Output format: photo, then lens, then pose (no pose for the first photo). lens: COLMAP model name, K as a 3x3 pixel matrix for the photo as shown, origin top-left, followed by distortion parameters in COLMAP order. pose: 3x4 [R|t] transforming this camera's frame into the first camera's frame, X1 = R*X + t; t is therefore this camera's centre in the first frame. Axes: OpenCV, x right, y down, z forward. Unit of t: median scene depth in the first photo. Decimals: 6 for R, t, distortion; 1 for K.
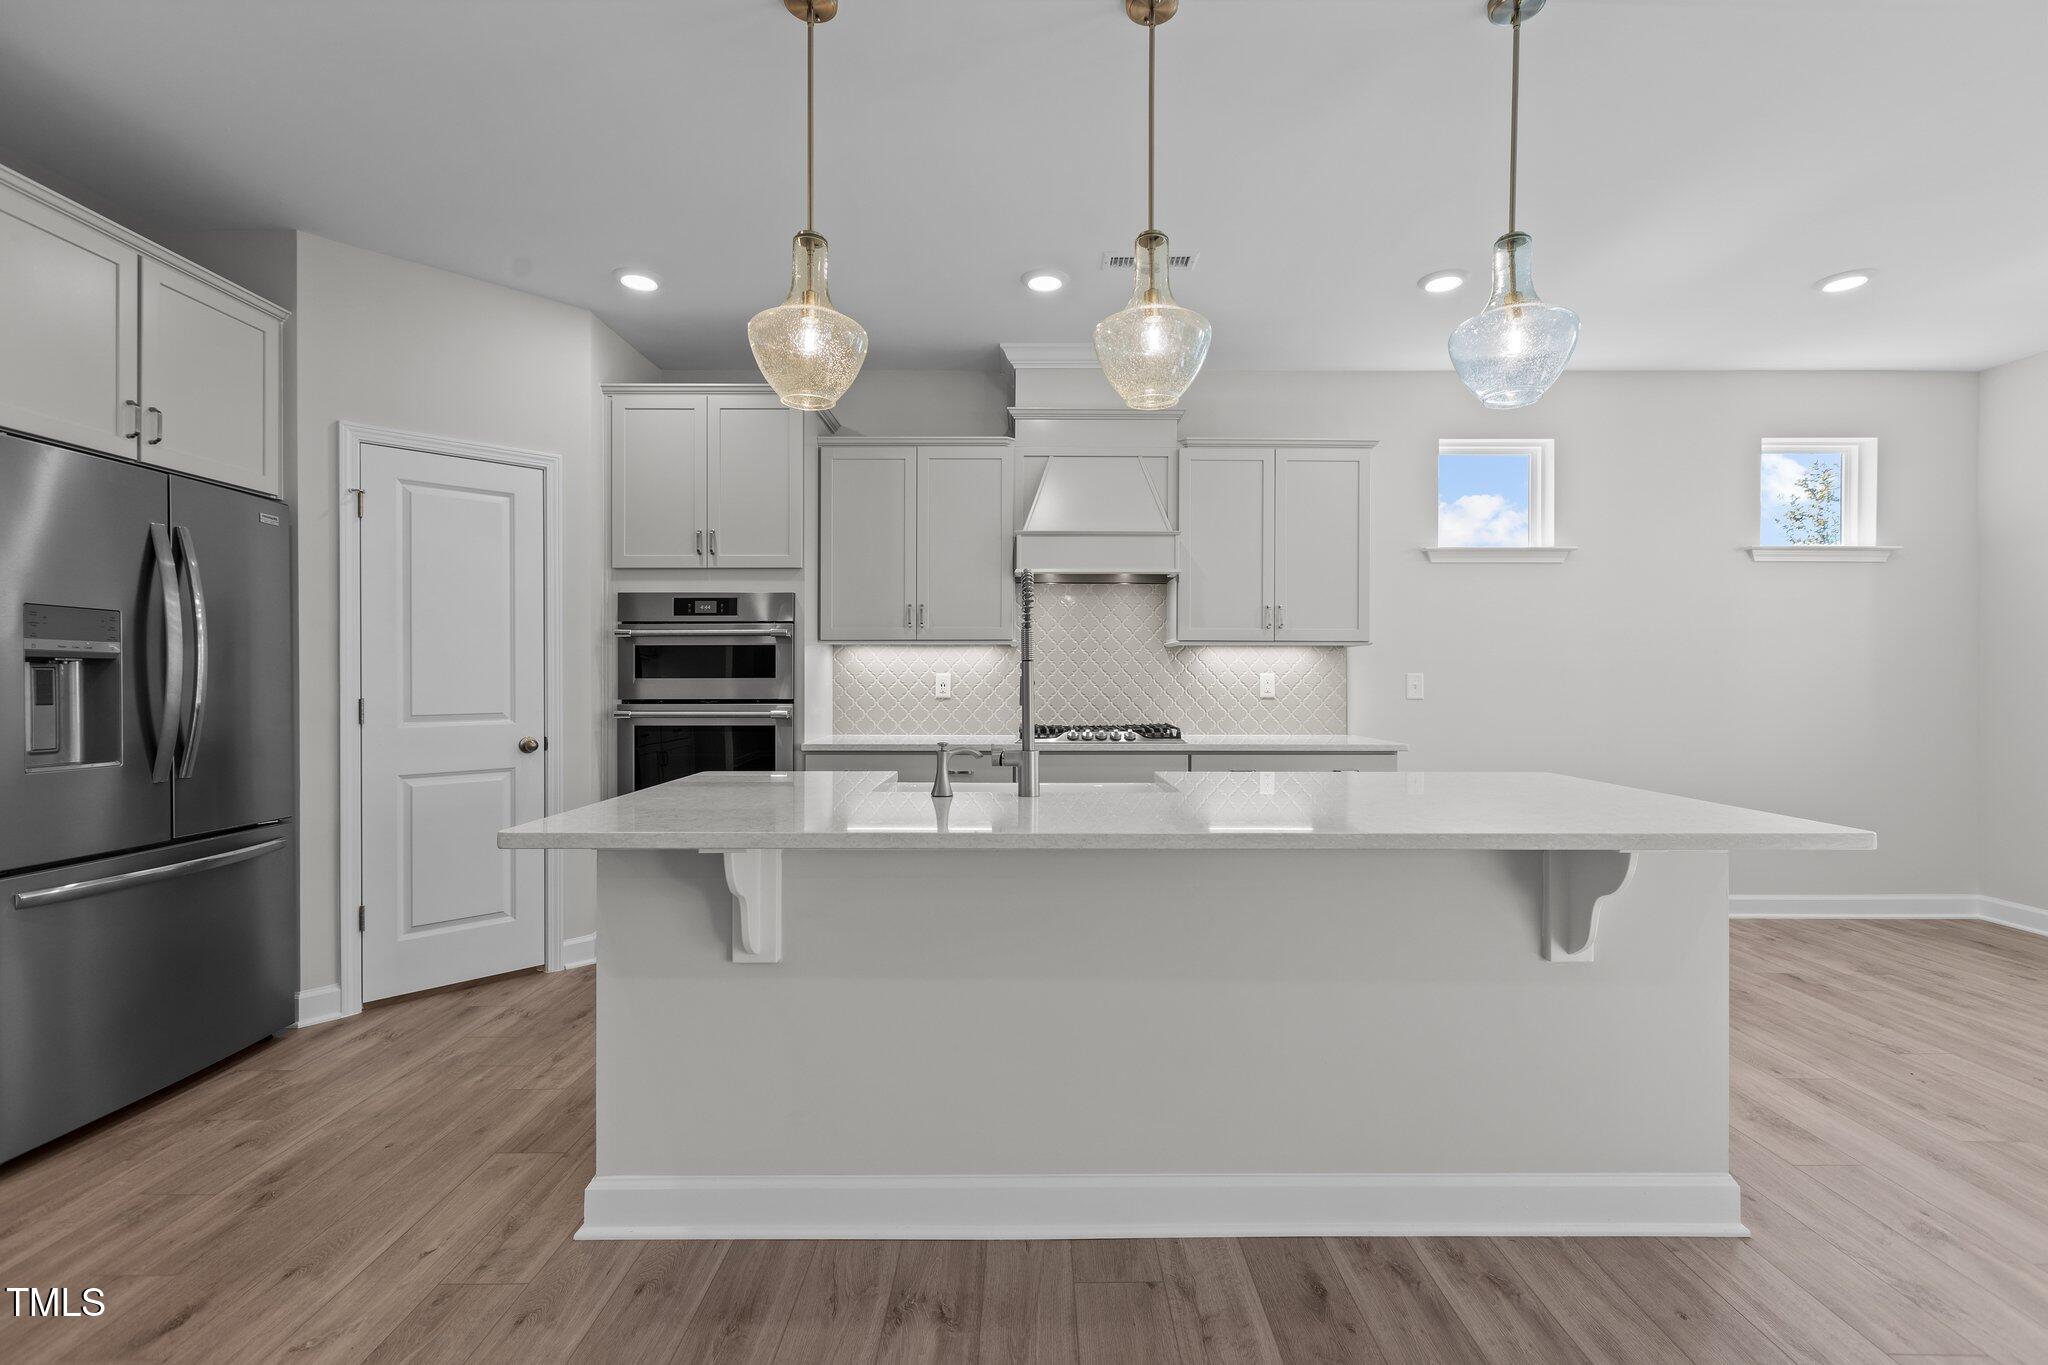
lens RADIAL K [[896.0, 0, 1023.2], [0, 896.0, 675.4], [0, 0, 1]] dist [0.001533, -0.006389]
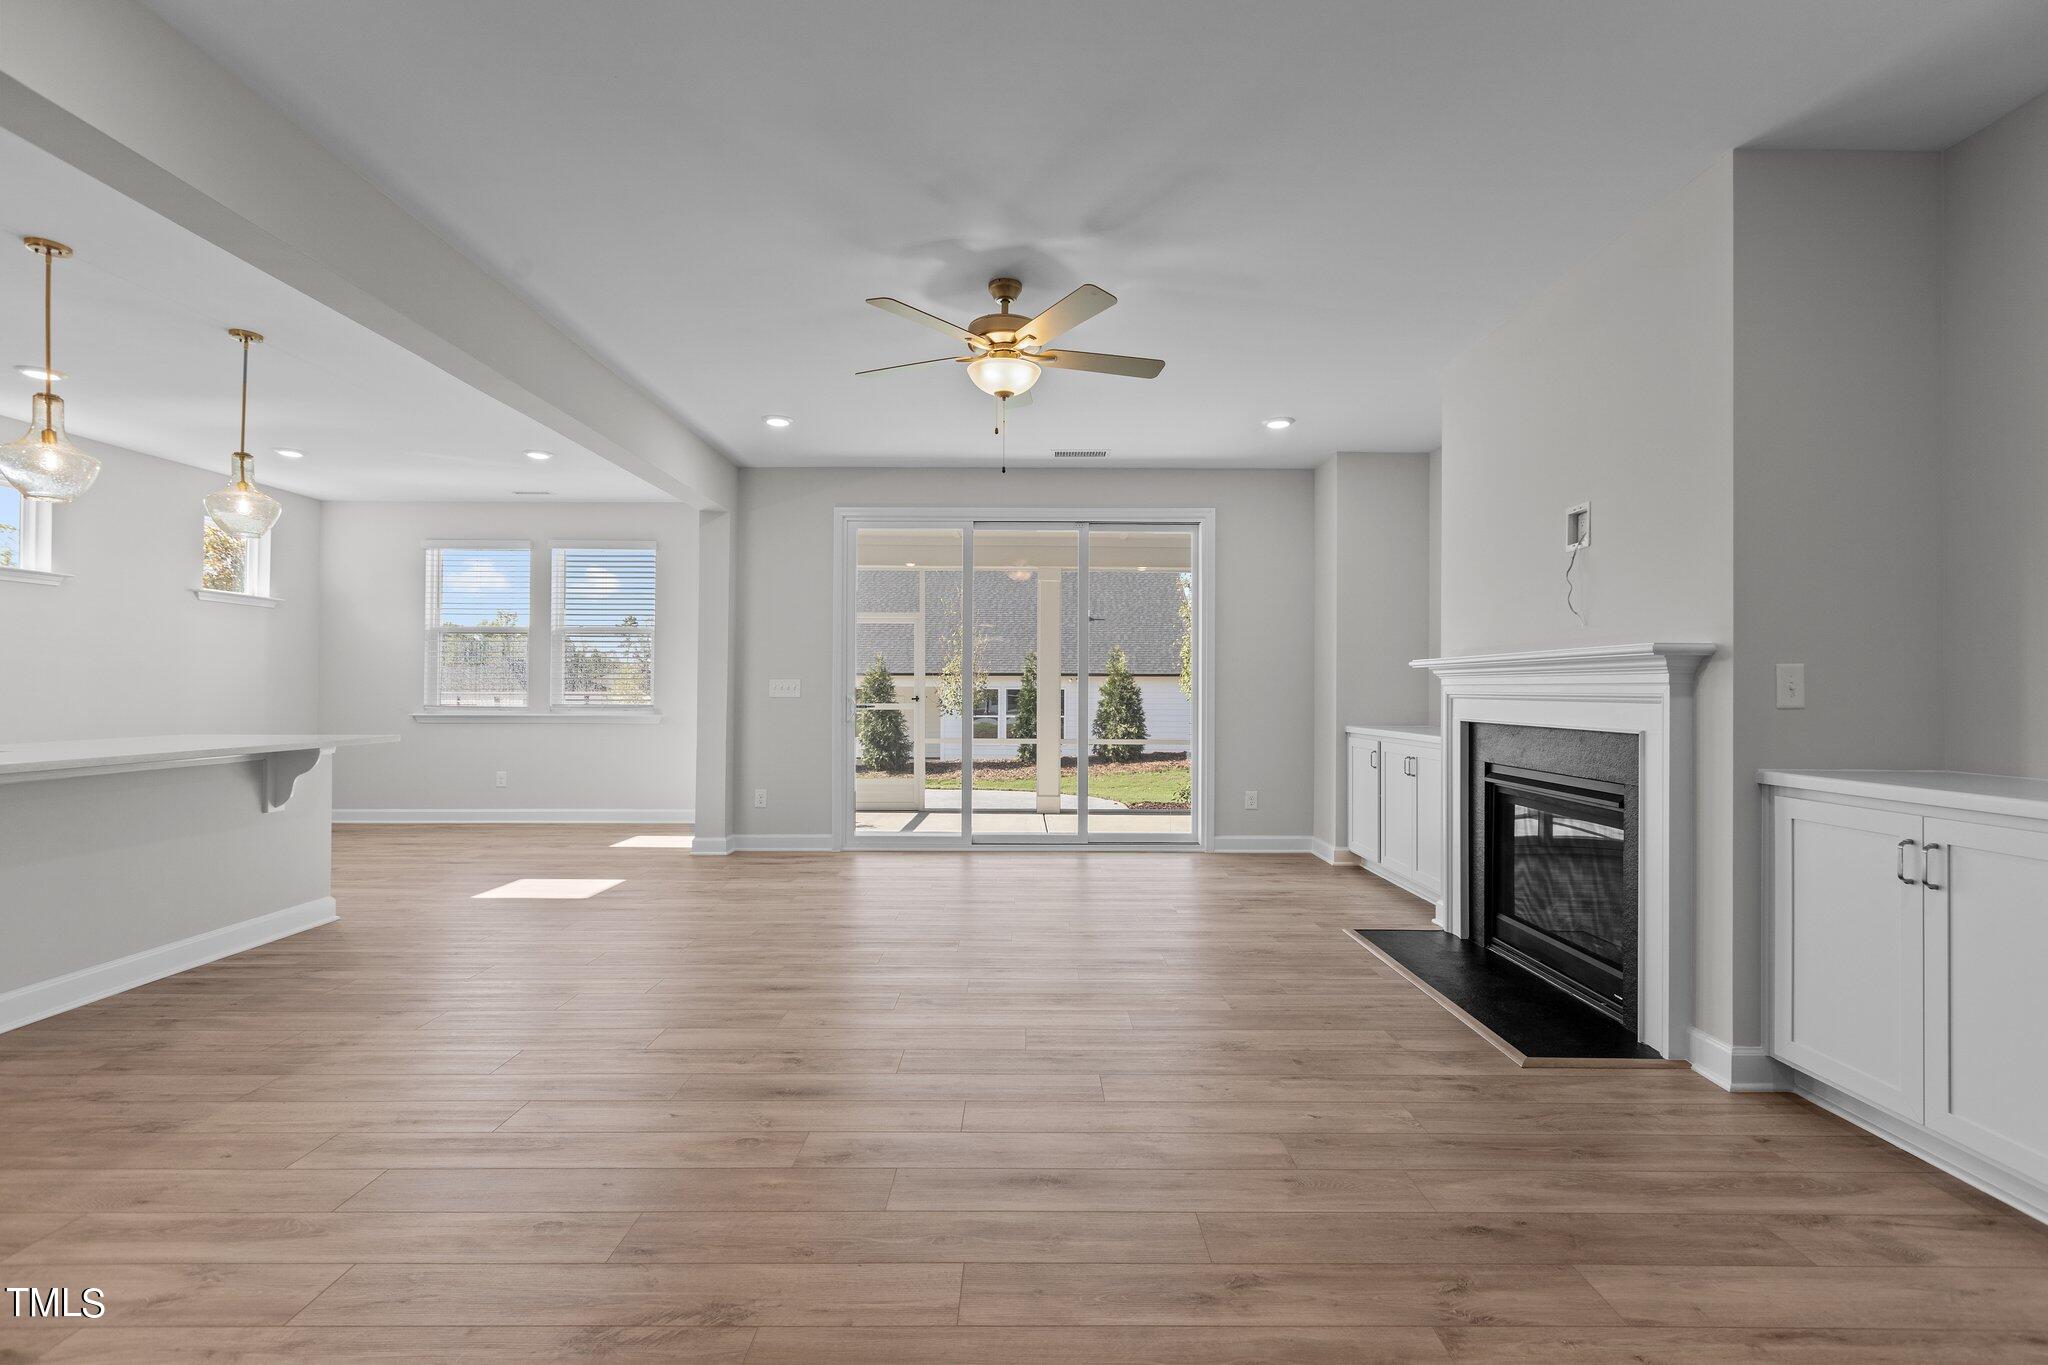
lens RADIAL K [[912.6, 0, 1030.3], [0, 912.6, 684.5], [0, 0, 1]] dist [0.002981, 0.000345]
pose [[-0.019648, 0.003176, 0.999802, -0.873828], [-0.003439, 0.999989, -0.003244, 0.012797], [-0.999801, -0.003502, -0.019637, -0.403622]]
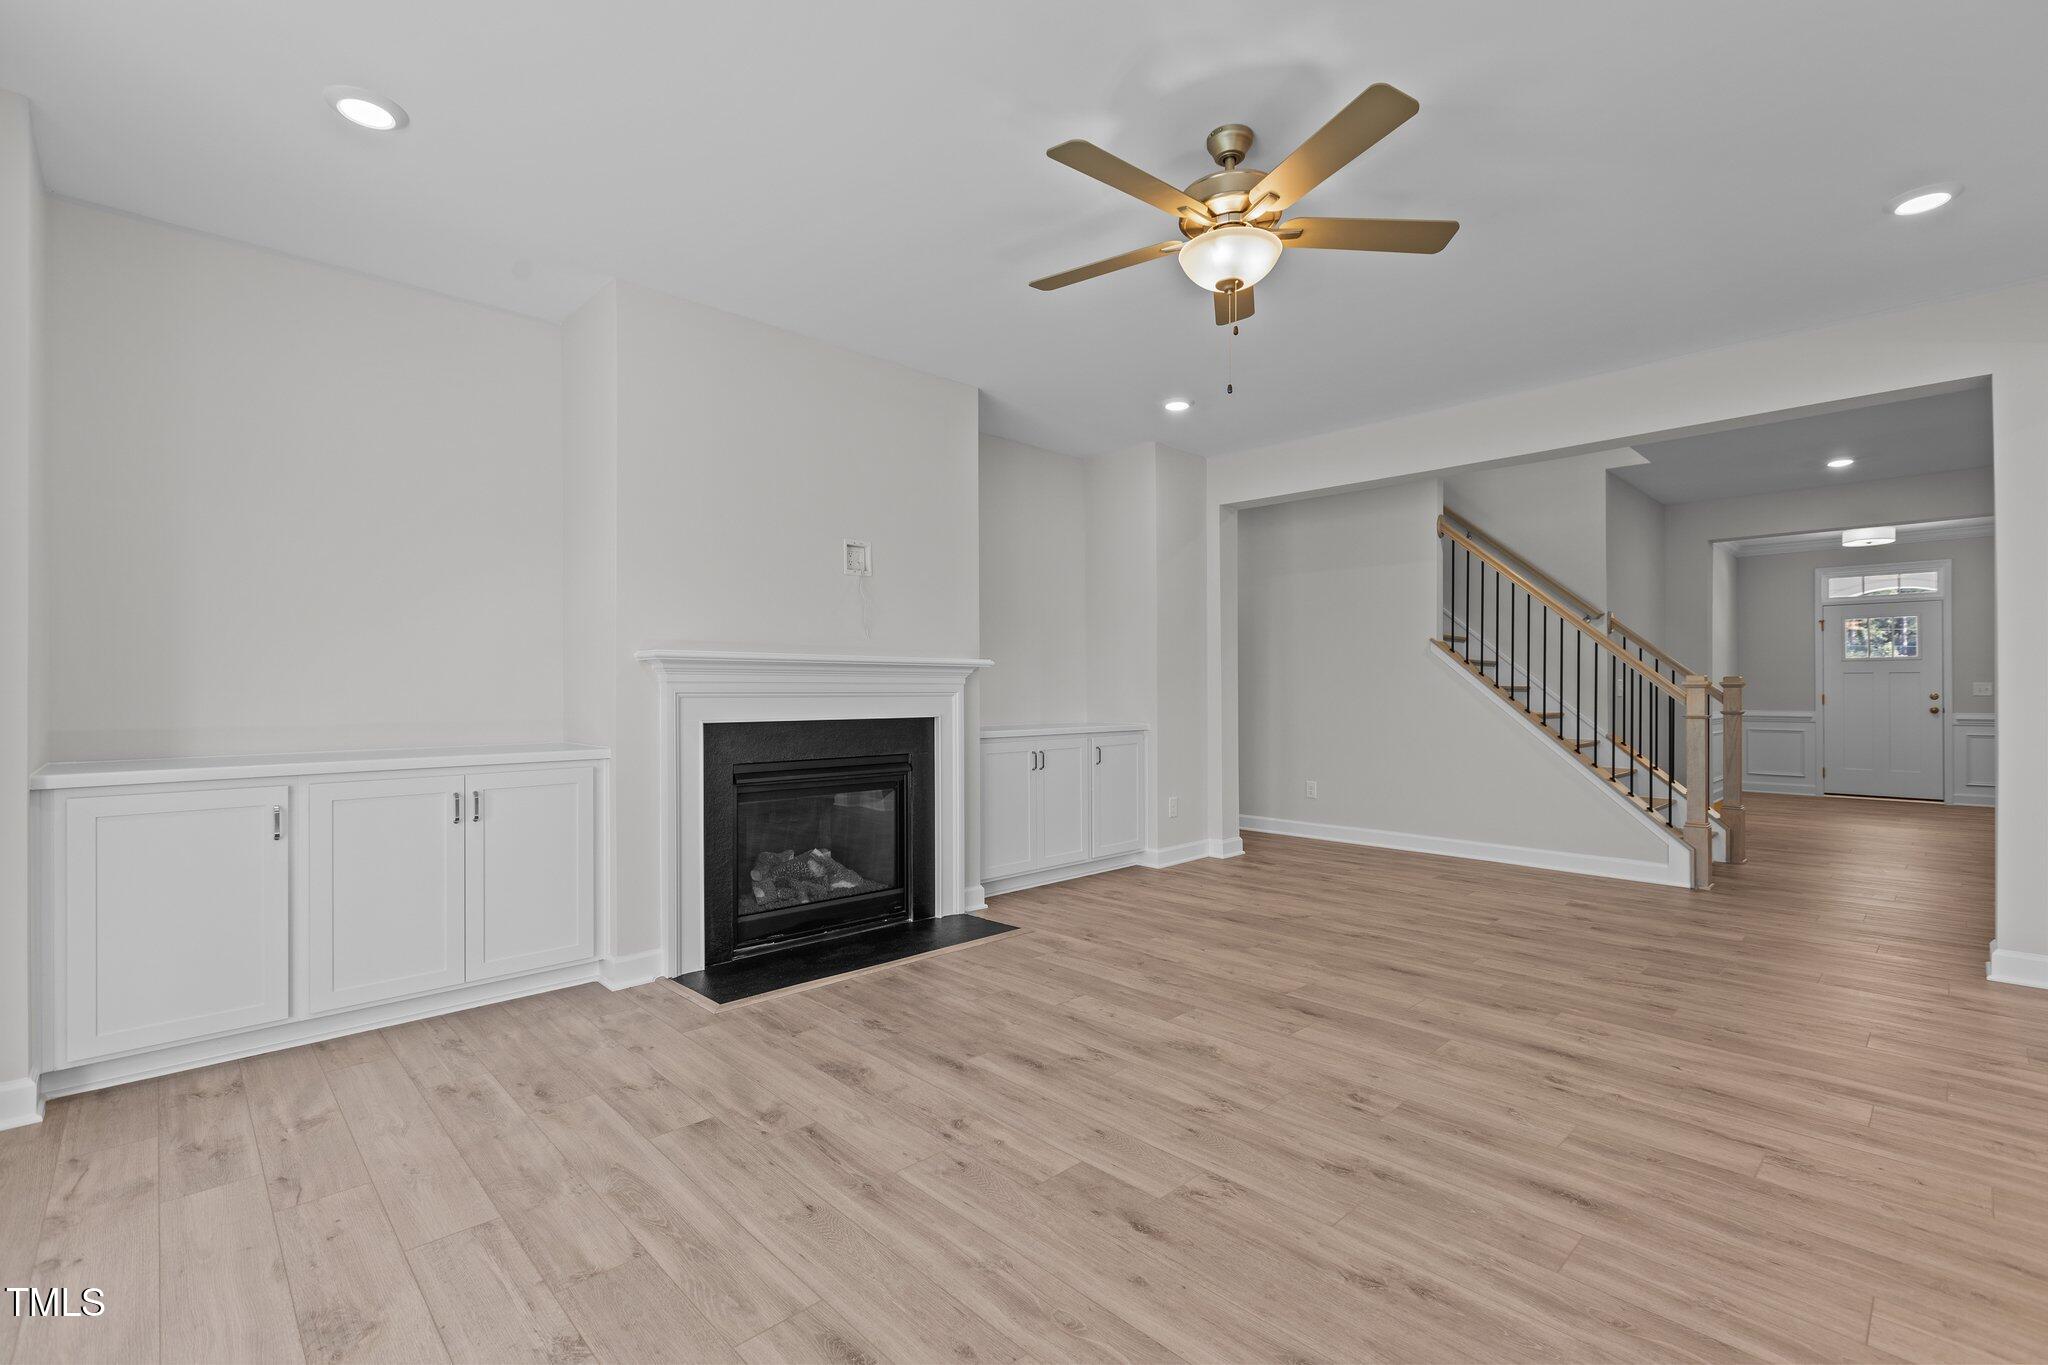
lens RADIAL K [[912.6, 0, 1030.3], [0, 912.6, 684.5], [0, 0, 1]] dist [0.002981, 0.000345]
pose [[-0.704054, -0.001027, -0.710146, 2.035356], [-0.001130, 0.999999, -0.000326, 0.008563], [0.710146, 0.000573, -0.704055, 0.328086]]
